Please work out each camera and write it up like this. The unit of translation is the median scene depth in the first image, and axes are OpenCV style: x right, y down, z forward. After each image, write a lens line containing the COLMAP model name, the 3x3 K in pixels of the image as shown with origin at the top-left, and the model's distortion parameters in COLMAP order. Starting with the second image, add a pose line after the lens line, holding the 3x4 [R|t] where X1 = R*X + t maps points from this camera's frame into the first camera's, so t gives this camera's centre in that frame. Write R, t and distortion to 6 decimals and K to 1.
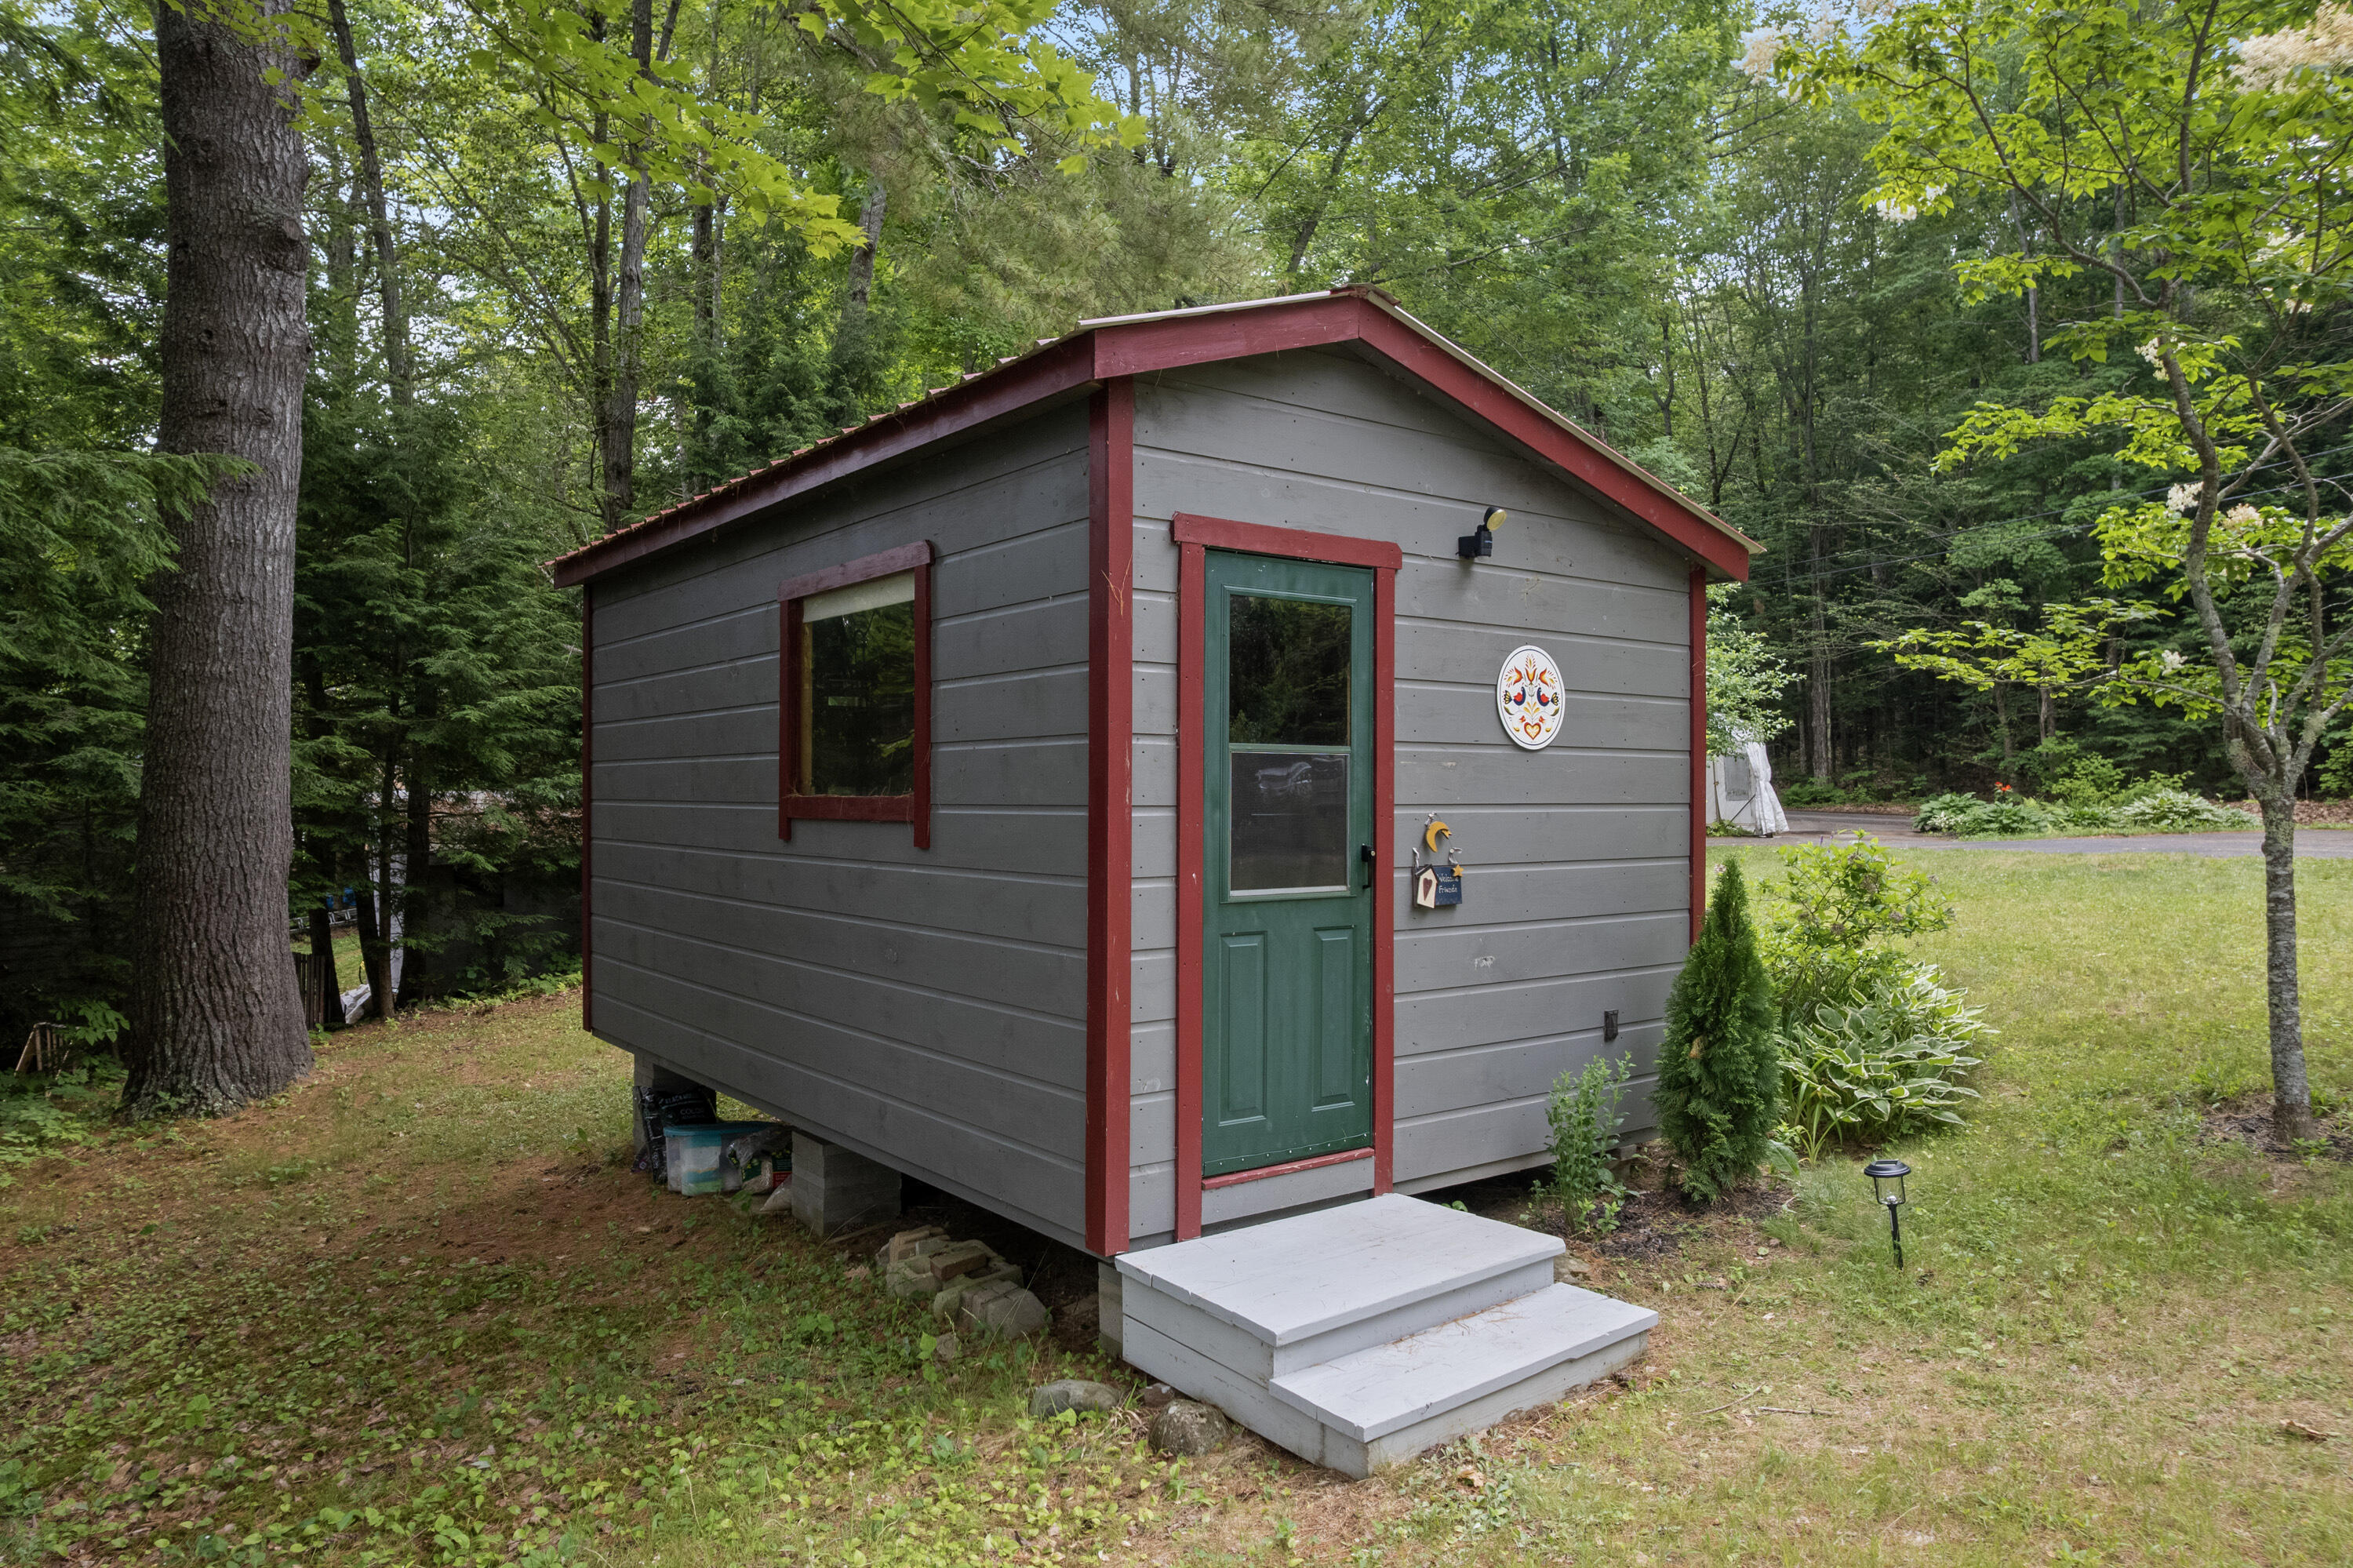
lens RADIAL K [[1508.5, 0, 1176.5], [0, 1508.5, 789.1], [0, 0, 1]] dist [-0.030419, 0.004595]
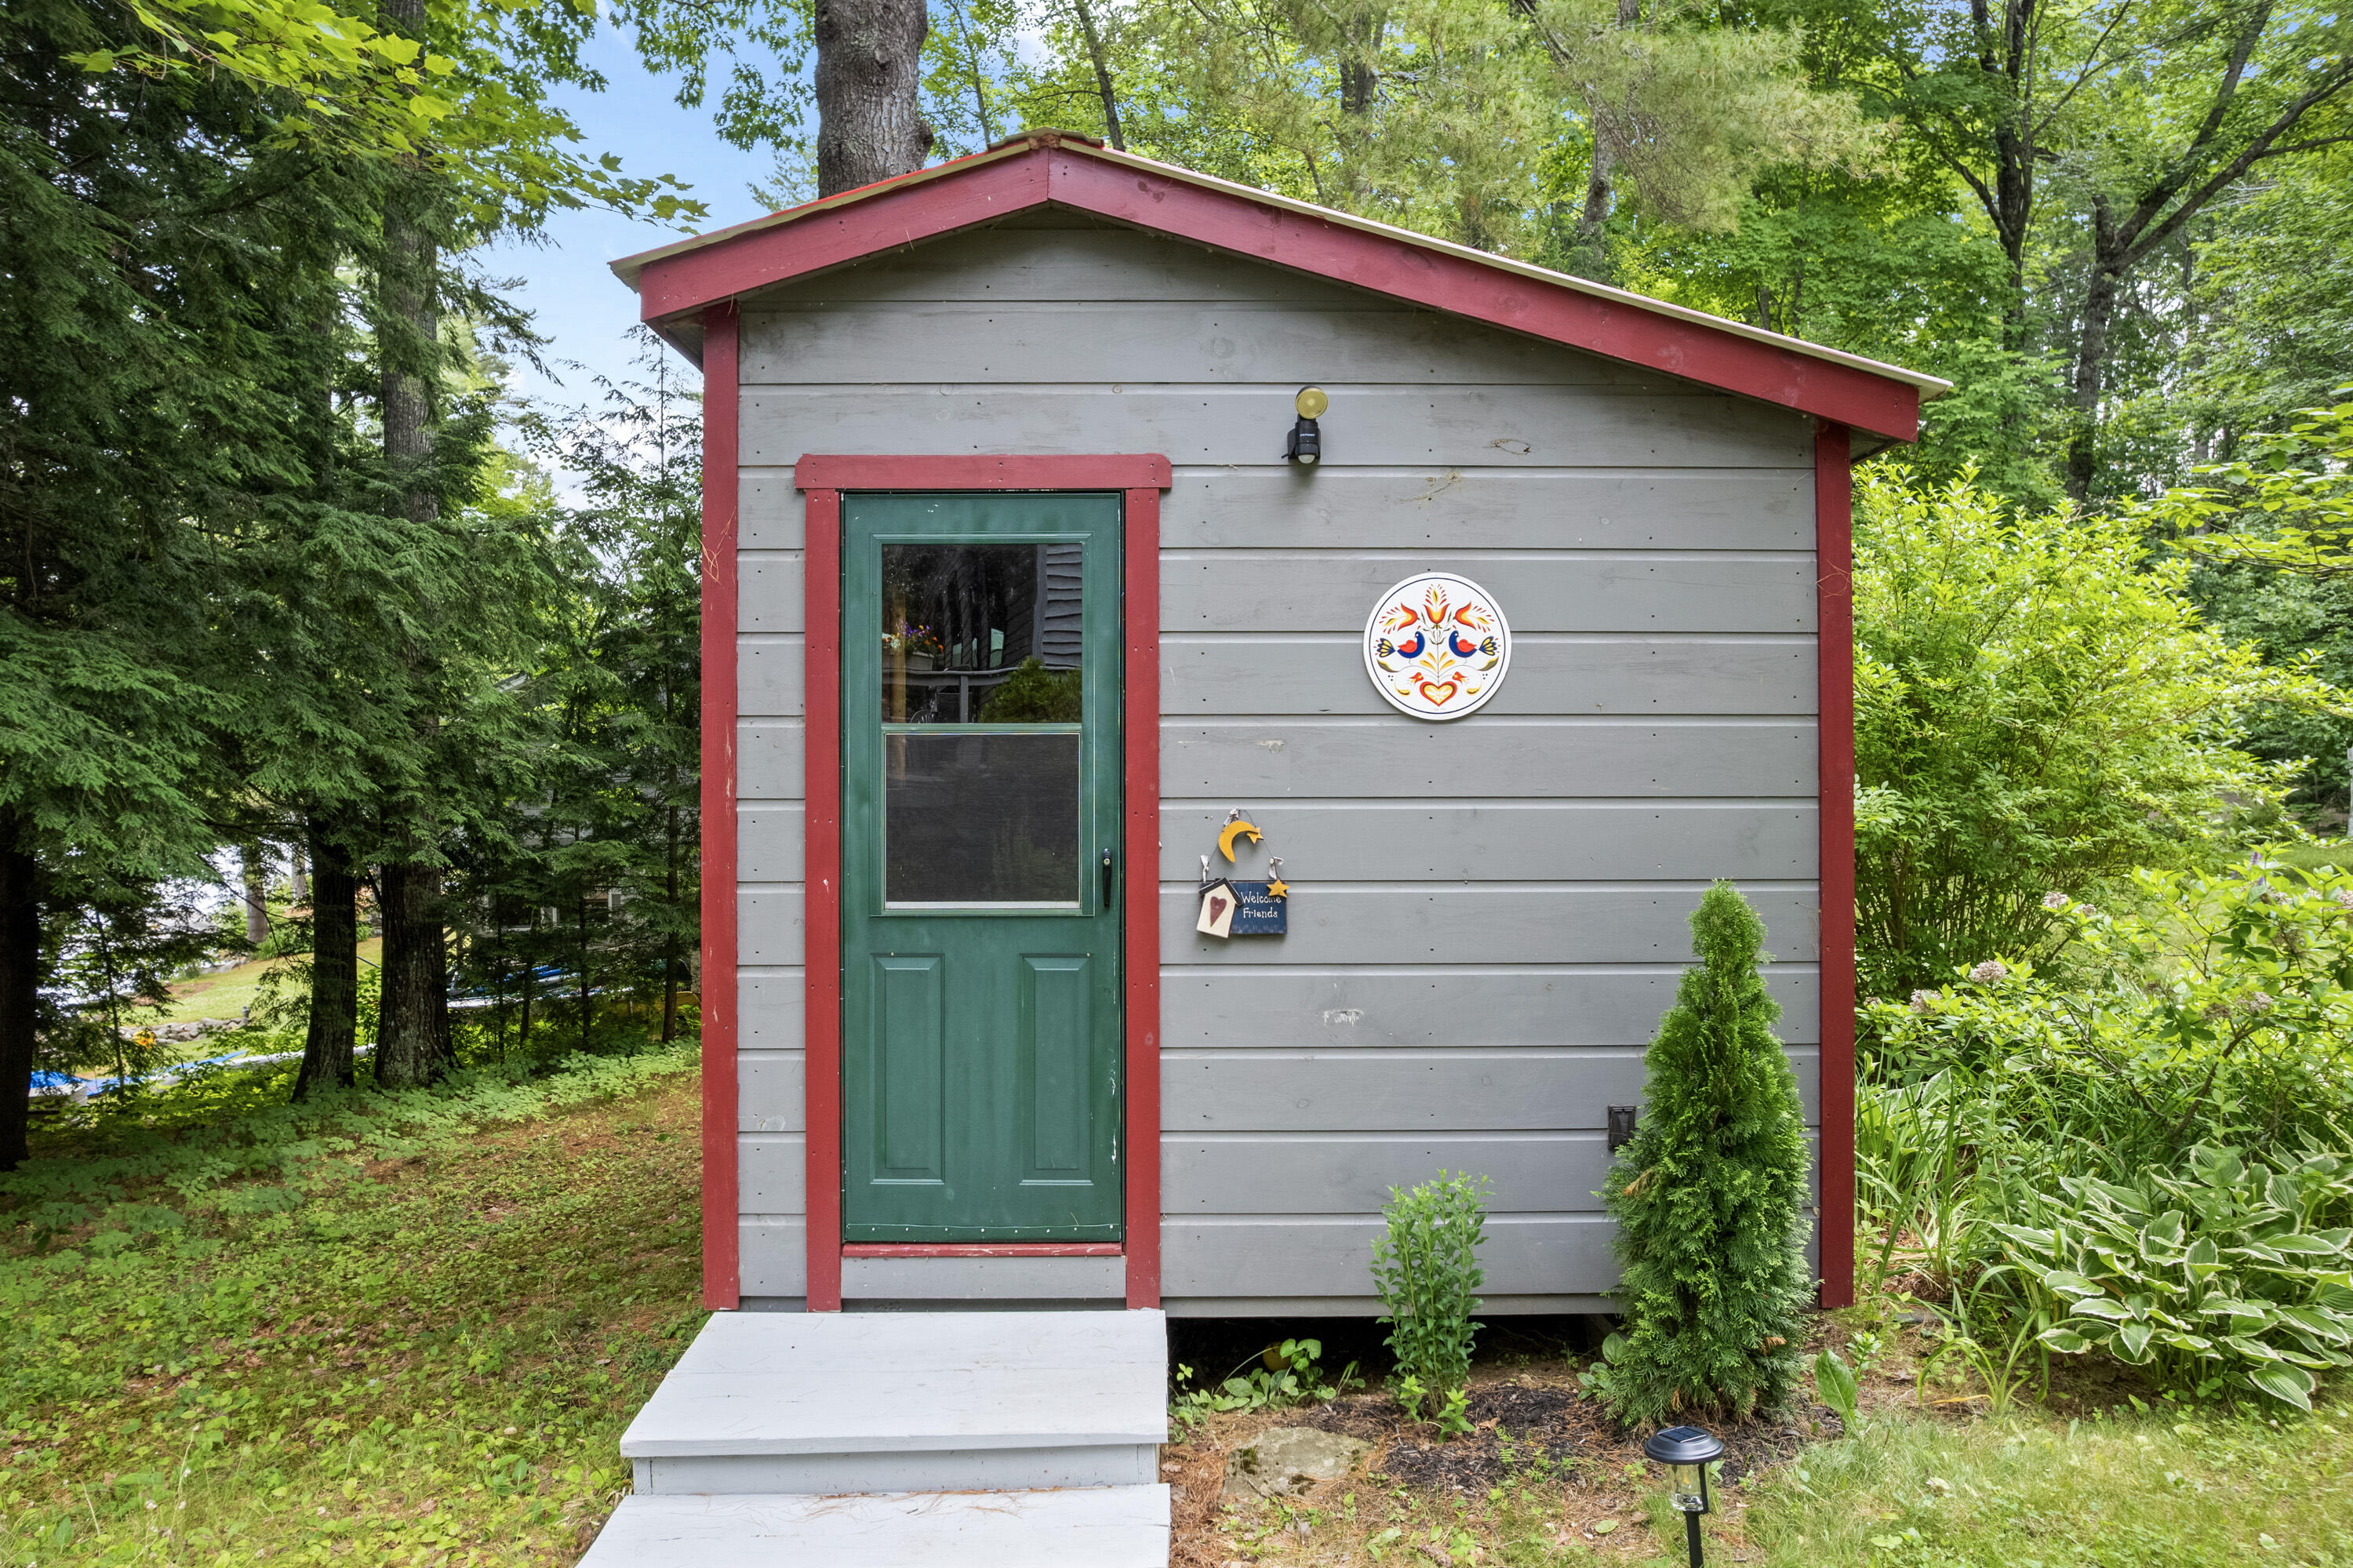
lens RADIAL K [[1508.5, 0, 1176.9], [0, 1508.5, 776.0], [0, 0, 1]] dist [-0.030419, 0.004595]
pose [[0.805194, -0.005410, -0.592986, 0.598601], [0.005110, 0.999985, -0.002184, 0.000797], [0.592989, -0.001272, 0.805210, 0.391375]]
